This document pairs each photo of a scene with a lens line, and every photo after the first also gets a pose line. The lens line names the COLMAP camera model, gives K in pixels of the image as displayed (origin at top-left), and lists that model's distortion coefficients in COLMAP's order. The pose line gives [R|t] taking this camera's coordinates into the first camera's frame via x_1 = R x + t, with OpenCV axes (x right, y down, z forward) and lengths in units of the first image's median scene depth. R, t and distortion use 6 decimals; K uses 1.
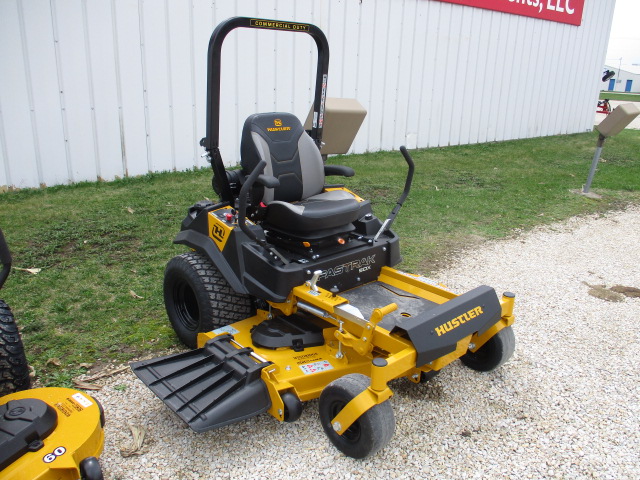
lens RADIAL K [[538.9, 0, 320.0], [0, 538.9, 240.0], [0, 0, 1]] dist [-0.039848, 0.011611]
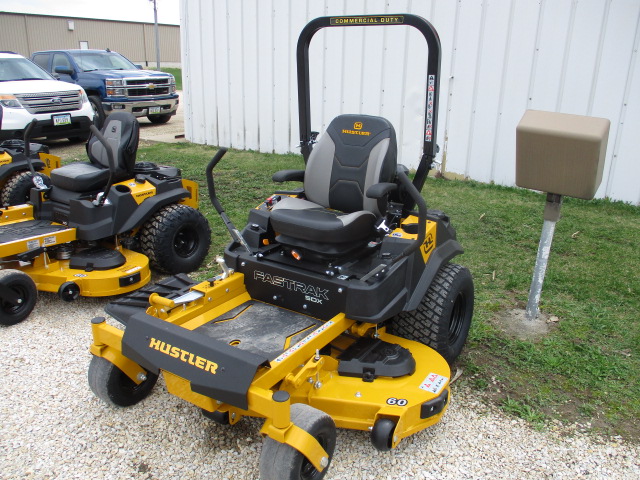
lens RADIAL K [[538.9, 0, 320.0], [0, 538.9, 240.0], [0, 0, 1]] dist [-0.039848, 0.011611]
pose [[0.245392, 0.281532, -0.927643, 0.854500], [-0.306974, 0.930227, 0.201112, -0.209713], [0.919538, 0.235411, 0.314693, 0.723115]]
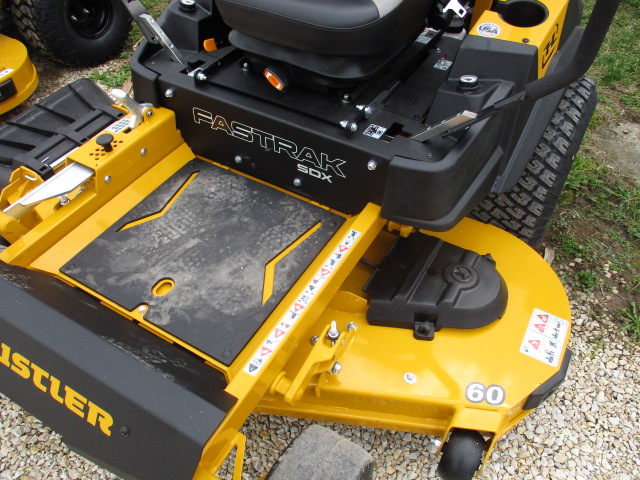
lens RADIAL K [[538.9, 0, 320.0], [0, 538.9, 240.0], [0, 0, 1]] dist [-0.039848, 0.011611]
pose [[0.291212, 0.671385, -0.681497, 0.415336], [-0.294247, 0.740699, 0.603973, -0.168329], [0.910283, 0.024644, 0.413253, 0.832569]]
